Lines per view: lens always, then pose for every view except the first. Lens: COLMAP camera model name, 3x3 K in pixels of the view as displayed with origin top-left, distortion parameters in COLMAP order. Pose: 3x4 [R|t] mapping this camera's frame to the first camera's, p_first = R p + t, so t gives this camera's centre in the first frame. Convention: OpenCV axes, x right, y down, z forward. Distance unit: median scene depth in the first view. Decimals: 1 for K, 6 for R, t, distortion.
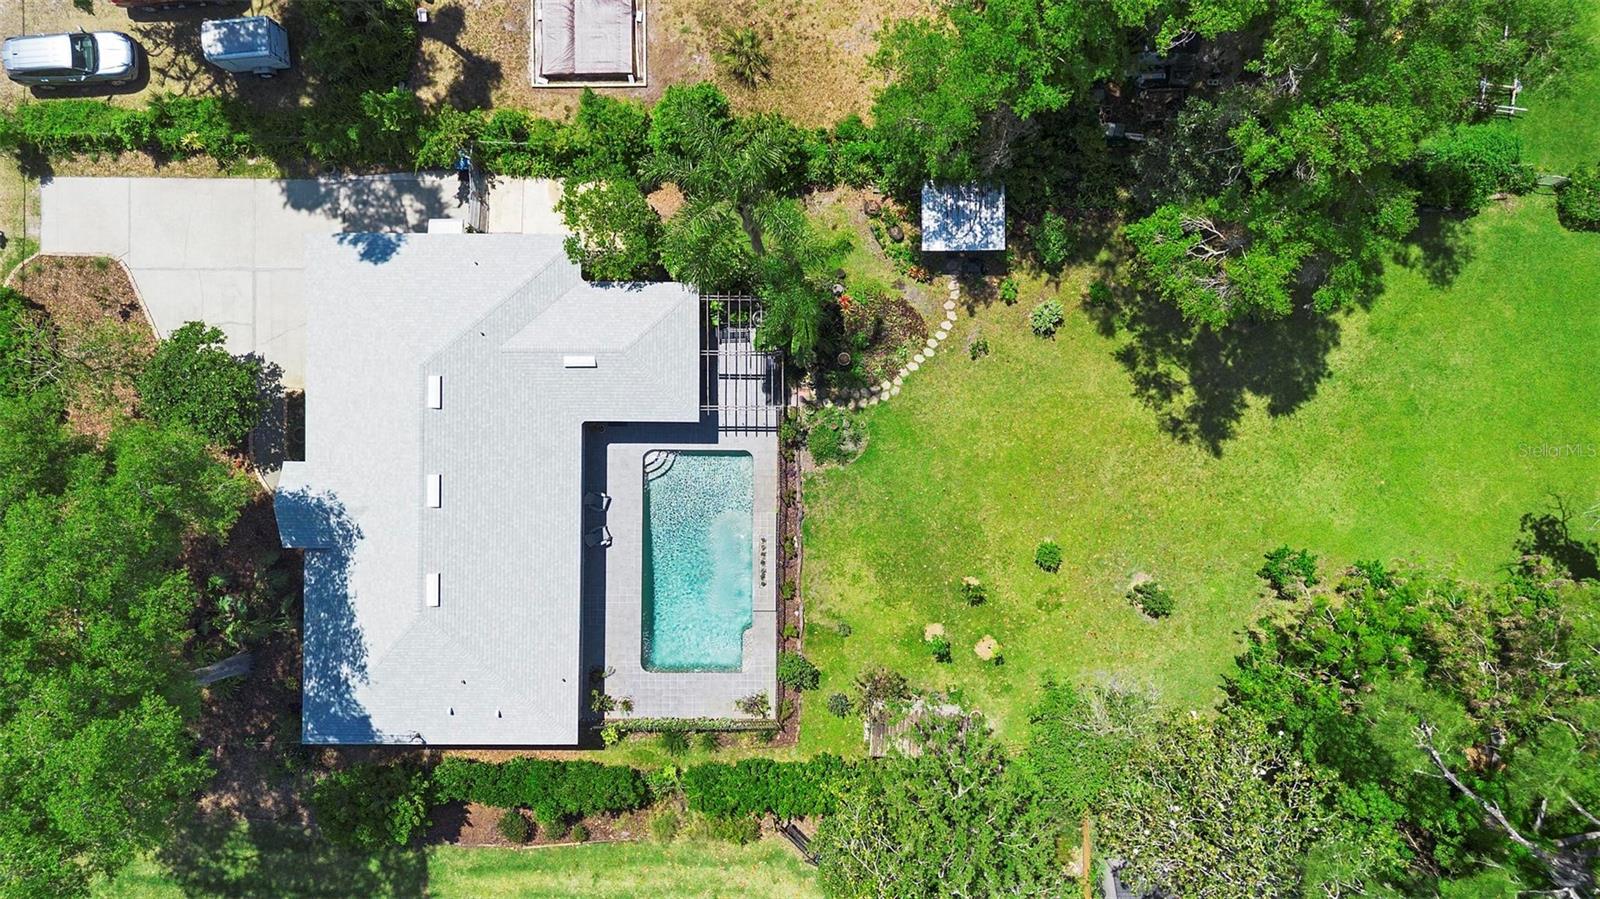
lens RADIAL K [[1128.4, 0, 800.0], [0, 1128.4, 449.5], [0, 0, 1]] dist [0.081081, -0.089345]
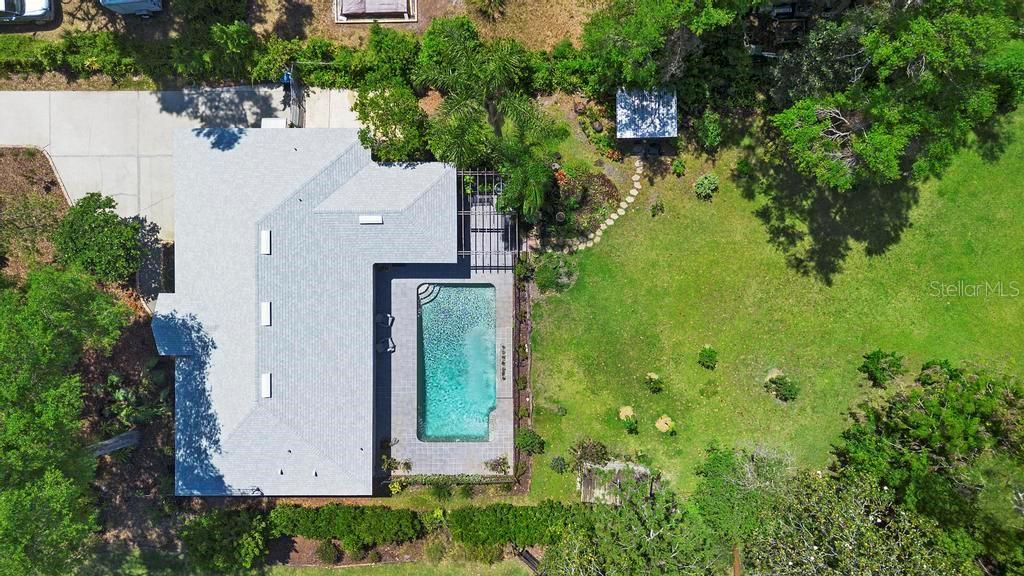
lens RADIAL K [[703.0, 0, 509.6], [0, 703.0, 295.0], [0, 0, 1]] dist [0.070235, -0.073641]
pose [[0.999942, -0.005996, -0.008914, -0.016845], [0.006188, 0.999746, 0.021659, -0.003306], [0.008782, -0.021713, 0.999726, 0.131847]]
